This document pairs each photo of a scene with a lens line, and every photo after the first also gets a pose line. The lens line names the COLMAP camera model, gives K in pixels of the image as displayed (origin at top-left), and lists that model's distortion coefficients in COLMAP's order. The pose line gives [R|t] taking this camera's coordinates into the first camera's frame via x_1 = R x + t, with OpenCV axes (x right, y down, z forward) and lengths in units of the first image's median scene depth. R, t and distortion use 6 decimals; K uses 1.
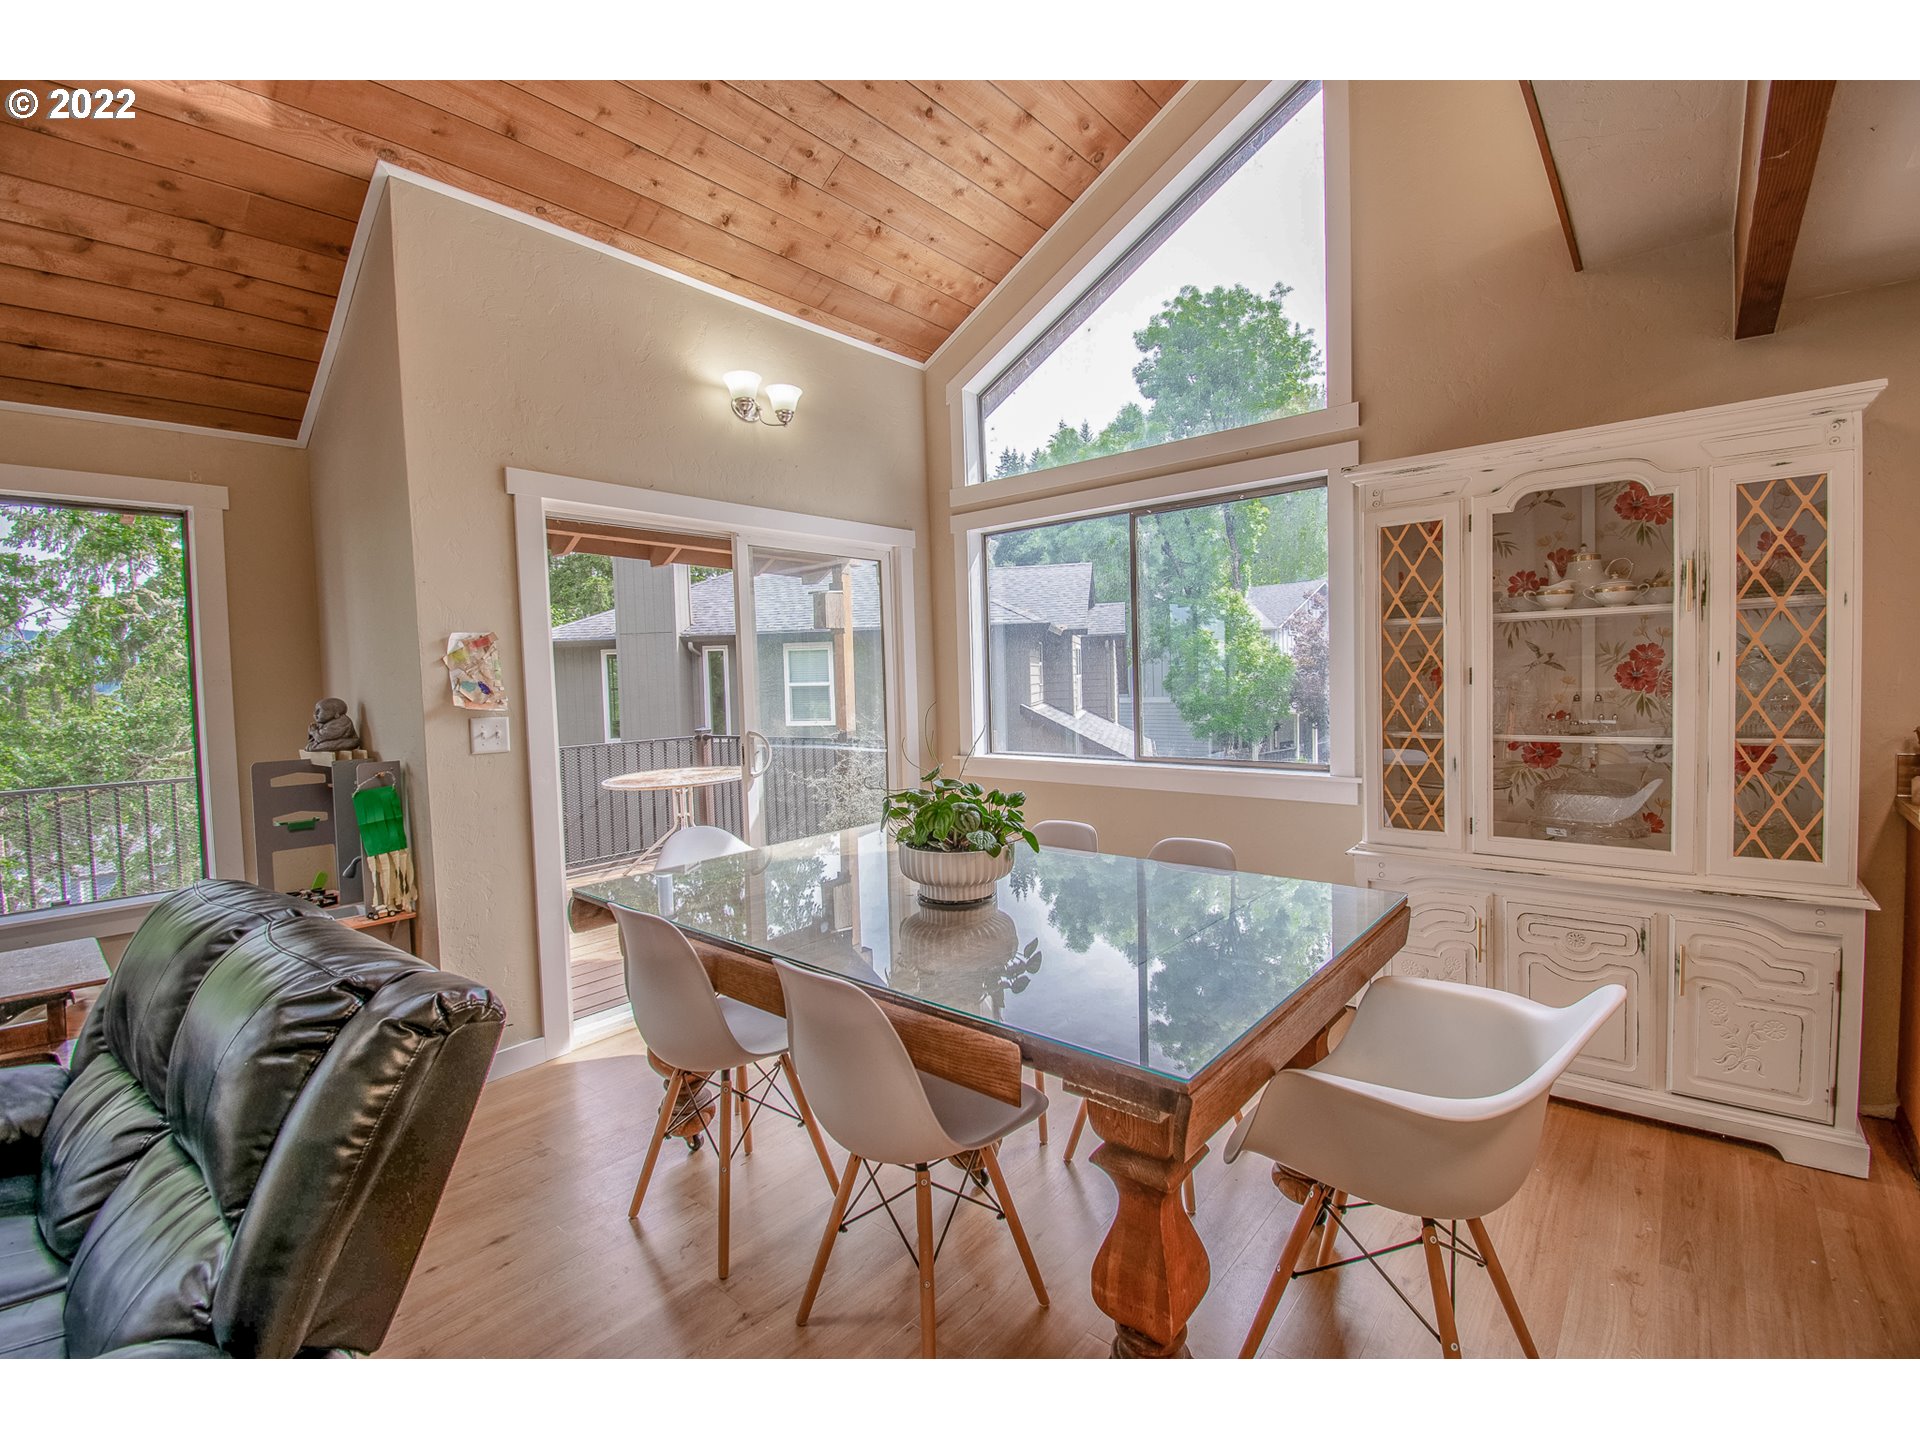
lens RADIAL K [[848.9, 0, 972.0], [0, 848.9, 711.1], [0, 0, 1]] dist [0.013913, -0.021835]
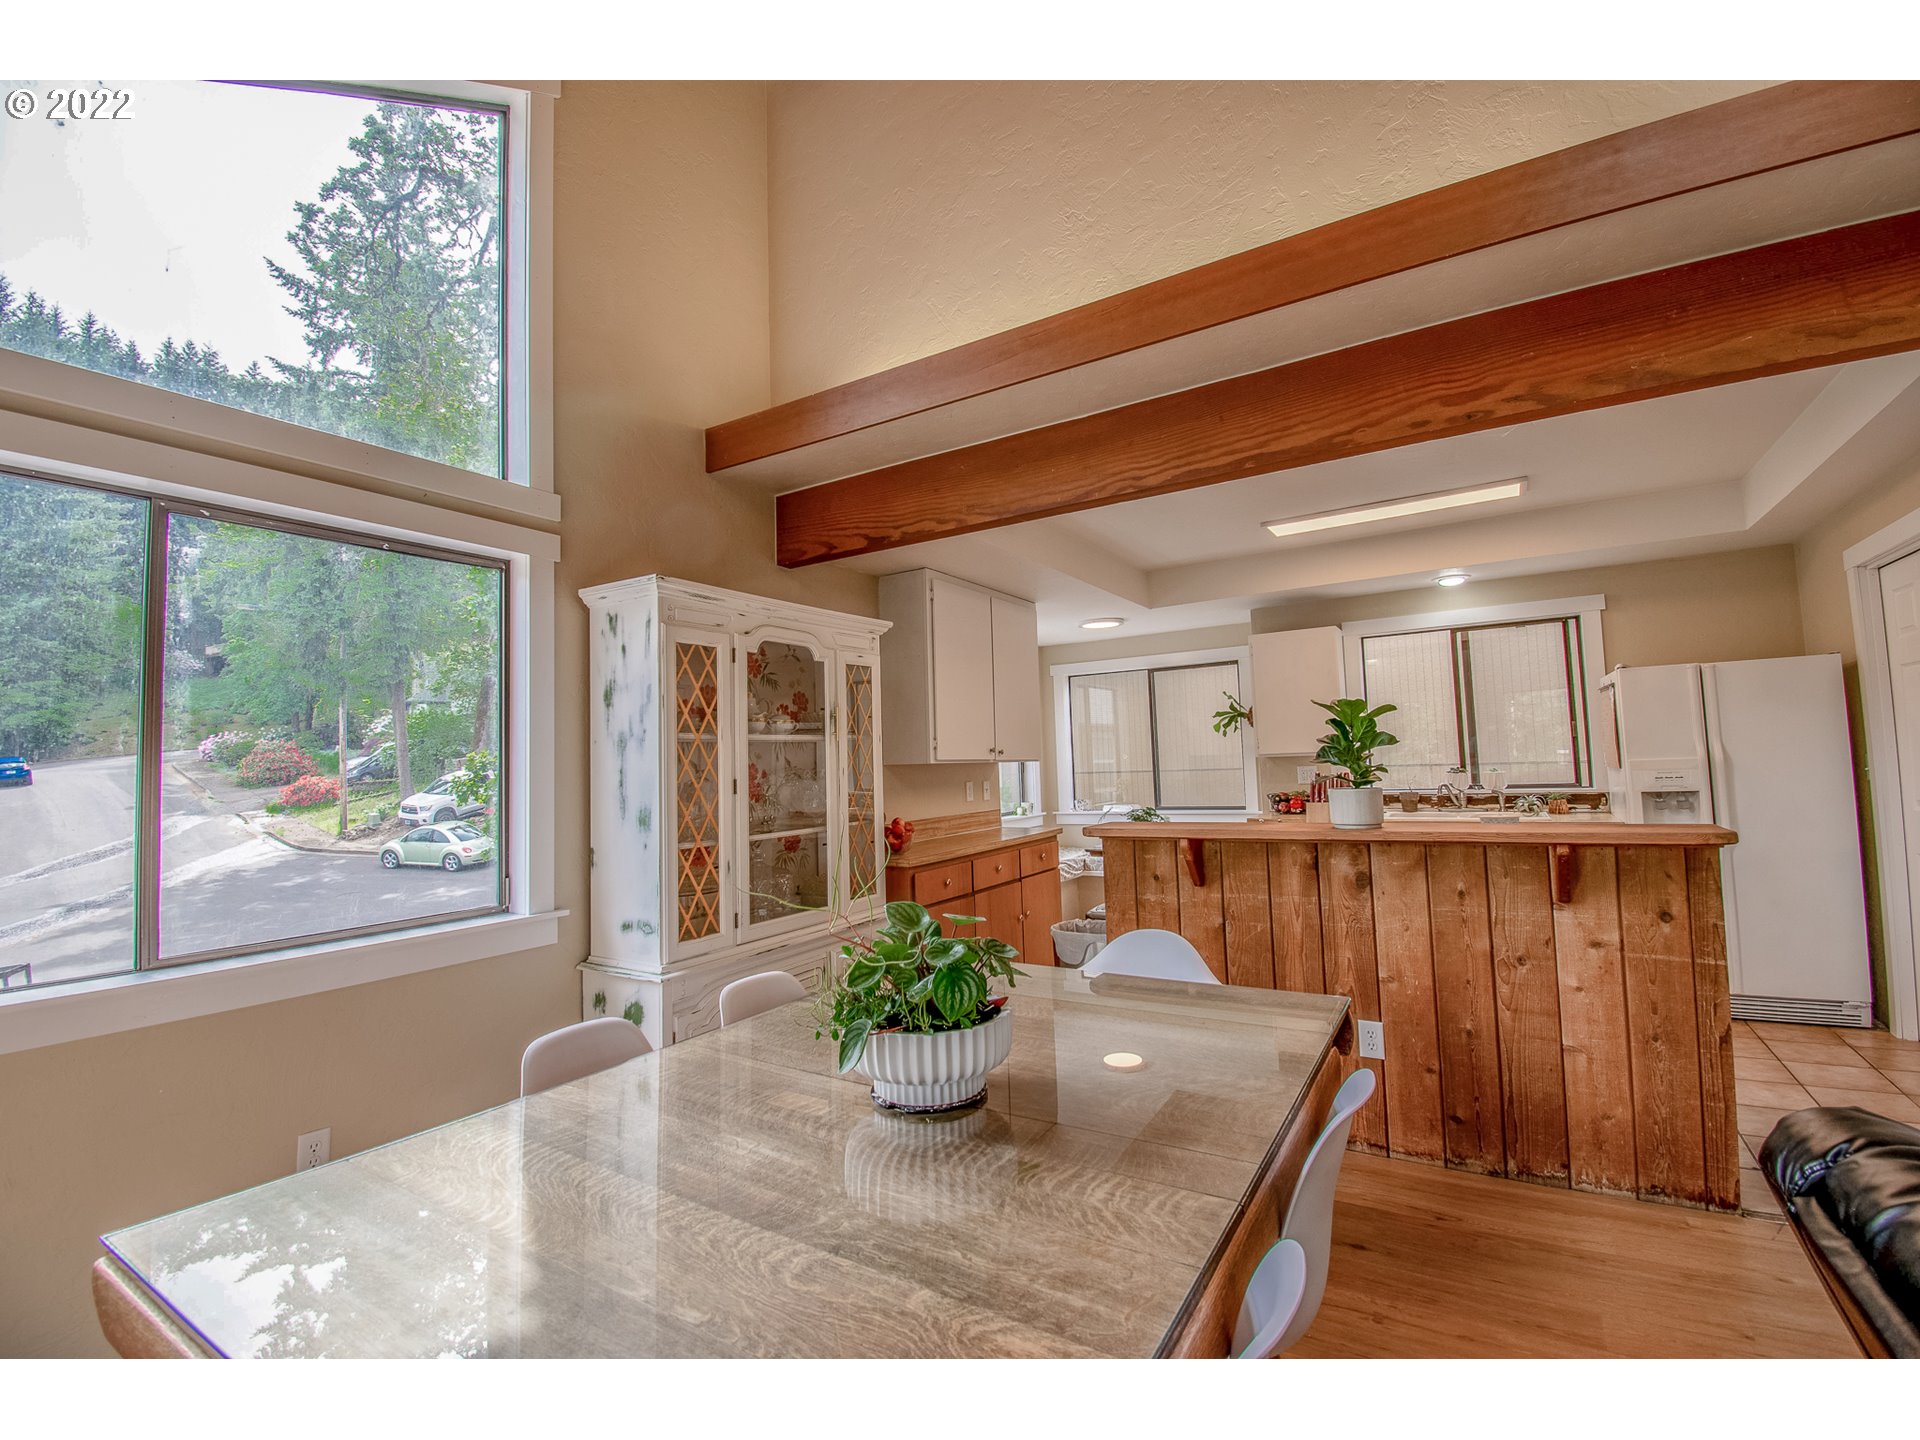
lens RADIAL K [[851.9, 0, 968.0], [0, 851.9, 708.8], [0, 0, 1]] dist [0.014008, -0.022379]
pose [[-0.139981, 0.095976, 0.985492, -0.563728], [0.080419, 0.993105, -0.085294, -0.021656], [-0.986883, 0.067313, -0.146734, 0.804948]]
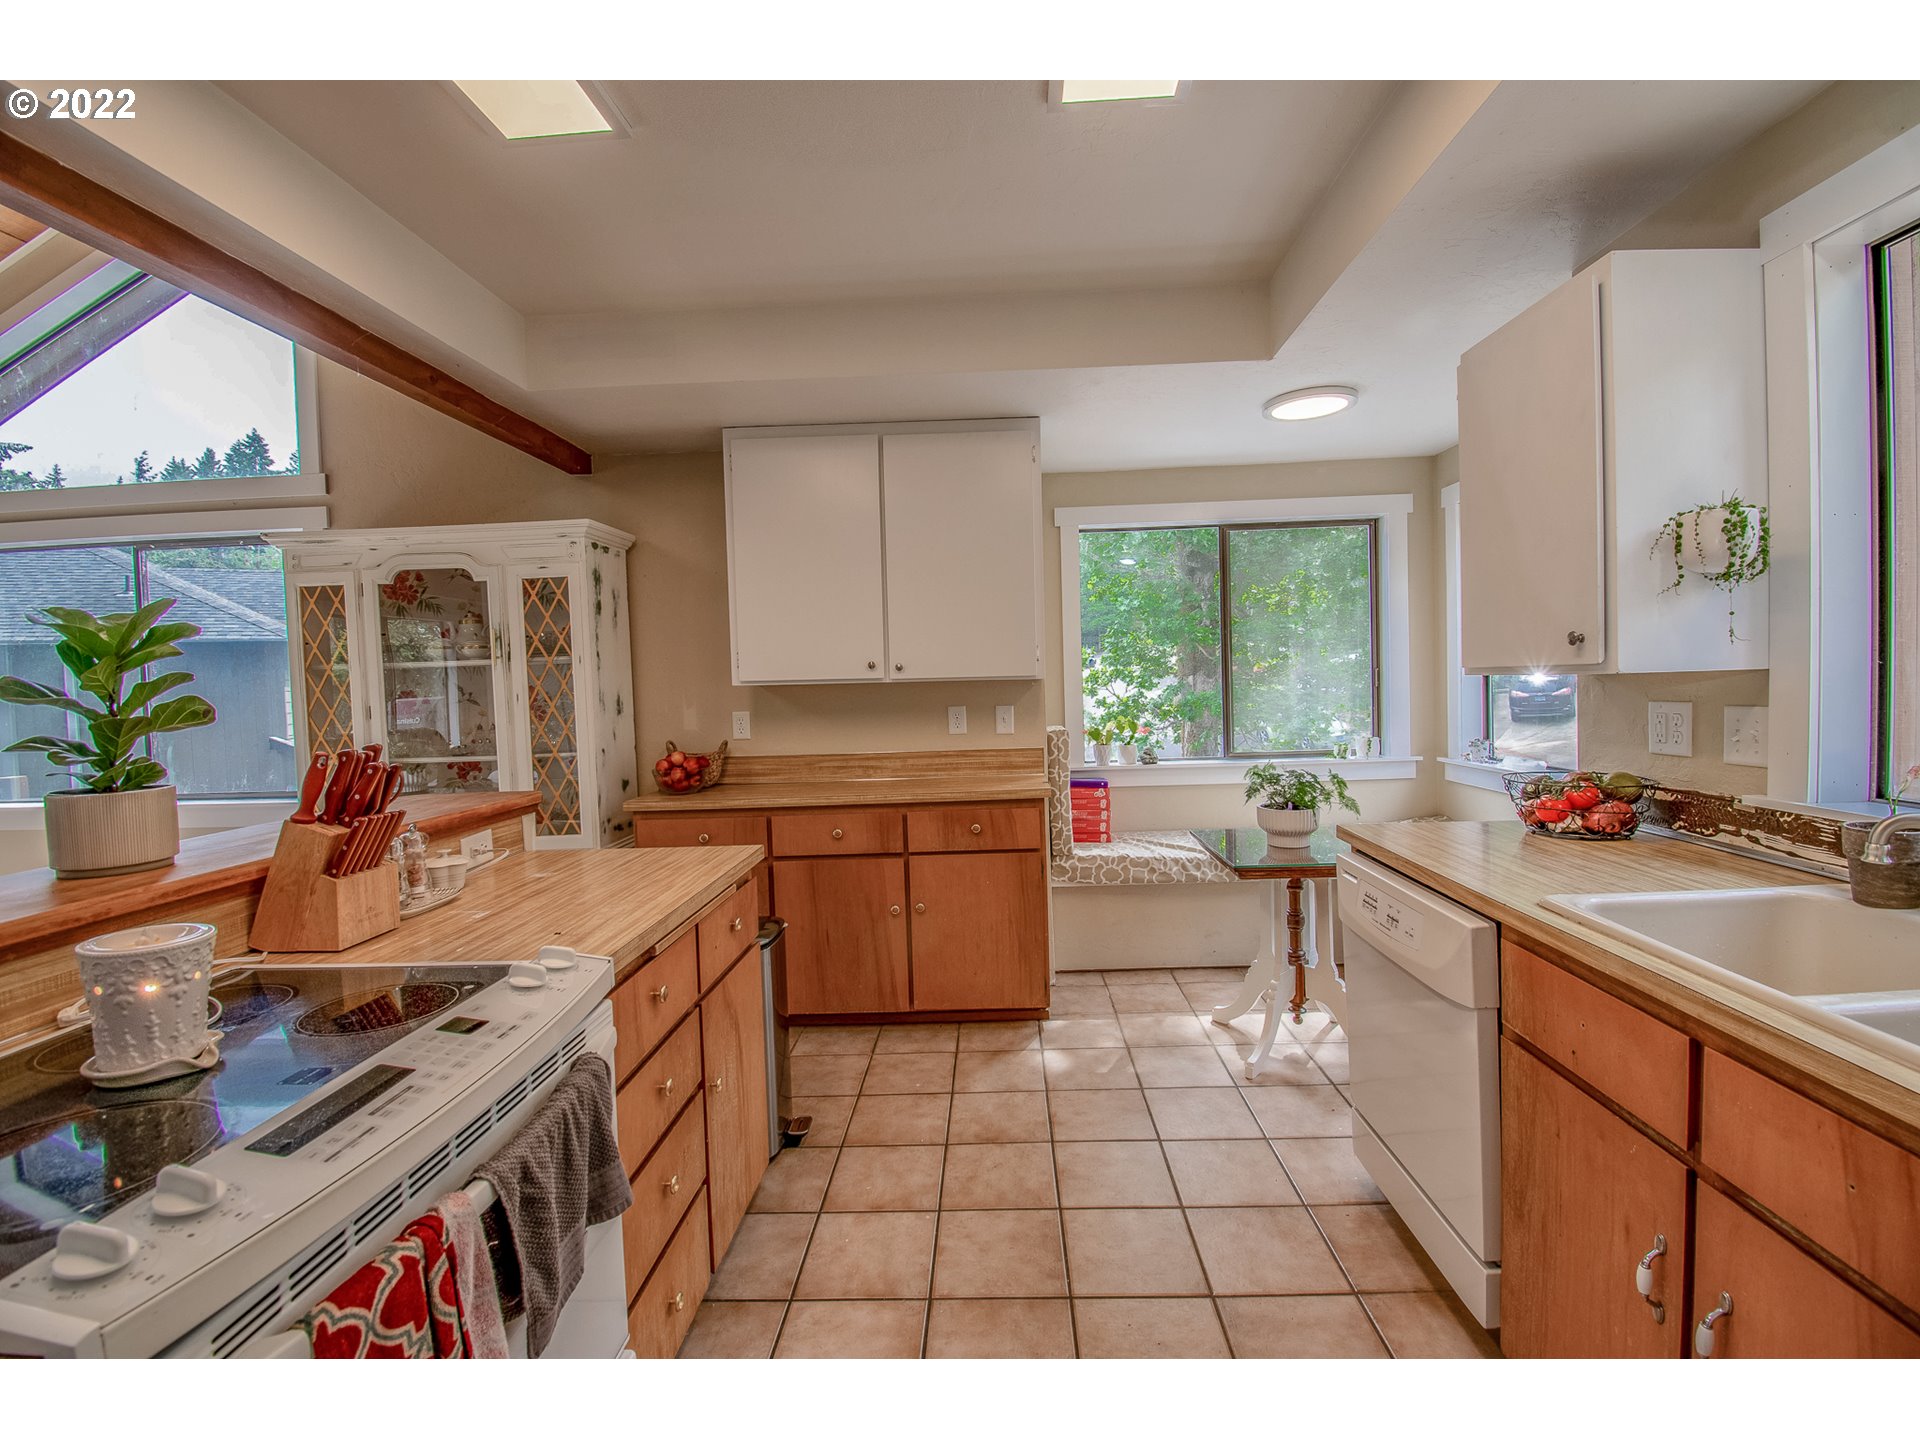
lens RADIAL K [[851.9, 0, 968.0], [0, 851.9, 708.8], [0, 0, 1]] dist [0.014008, -0.022379]
pose [[0.788621, -0.018566, 0.614599, 0.480580], [0.034625, 0.999299, -0.014241, 0.001073], [-0.613904, 0.032511, 0.788711, -0.488471]]
